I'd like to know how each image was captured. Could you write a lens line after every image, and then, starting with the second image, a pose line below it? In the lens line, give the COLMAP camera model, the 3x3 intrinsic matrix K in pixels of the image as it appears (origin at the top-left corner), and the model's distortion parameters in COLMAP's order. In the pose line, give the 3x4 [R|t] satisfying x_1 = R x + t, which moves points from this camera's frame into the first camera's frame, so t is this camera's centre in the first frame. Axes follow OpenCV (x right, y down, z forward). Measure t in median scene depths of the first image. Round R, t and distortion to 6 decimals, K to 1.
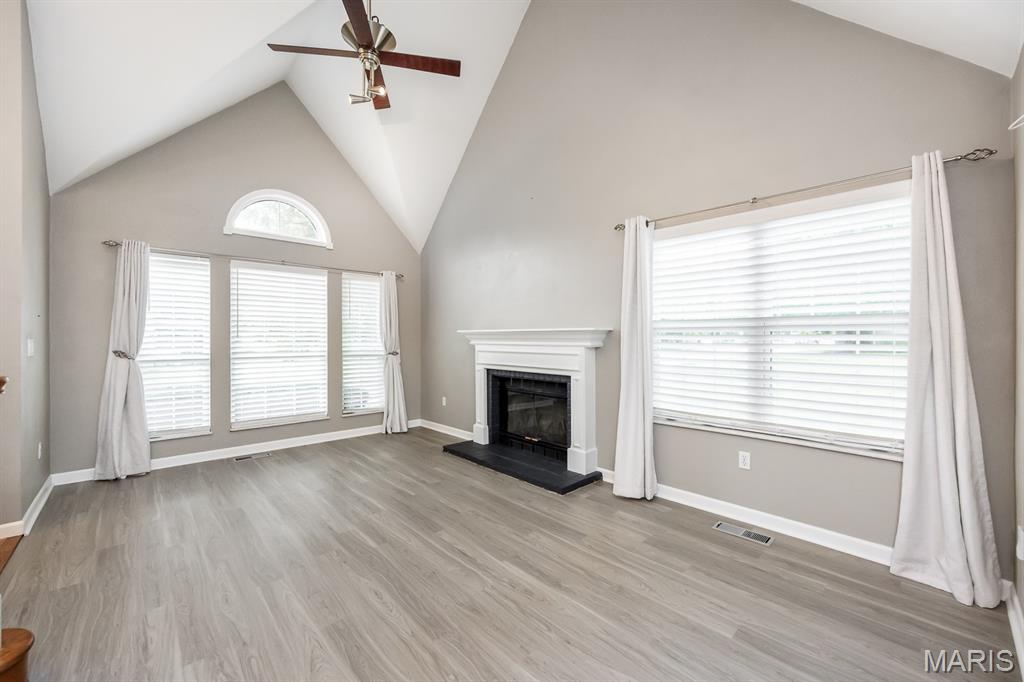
lens RADIAL K [[409.5, 0, 520.5], [0, 409.5, 339.6], [0, 0, 1]] dist [-0.003034, -0.000249]
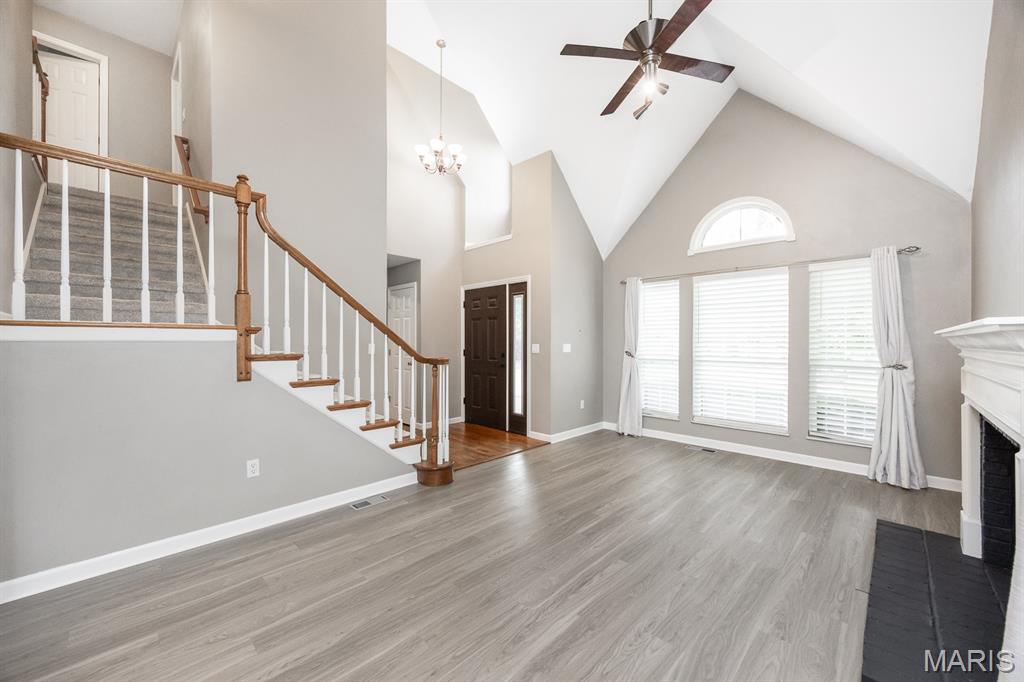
lens RADIAL K [[387.7, 0, 512.0], [0, 387.7, 341.0], [0, 0, 1]] dist [0.000444, 0.000132]
pose [[0.038226, -0.003744, -0.999262, 0.446656], [-0.006460, 0.999971, -0.003994, -0.002670], [0.999248, 0.006608, 0.038201, 0.509333]]
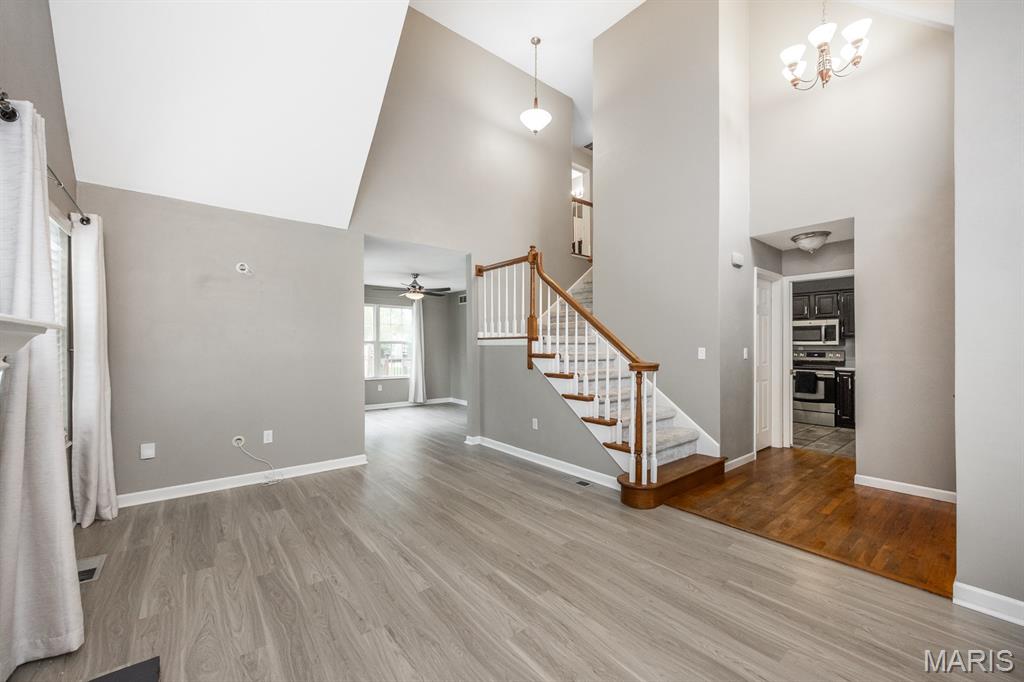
lens RADIAL K [[405.5, 0, 524.9], [0, 405.5, 346.7], [0, 0, 1]] dist [-0.000116, 0.000023]
pose [[-0.998121, 0.001351, 0.061253, -0.310596], [0.001682, 0.999984, 0.005362, -0.004463], [-0.061244, 0.005455, -0.998108, 1.248727]]
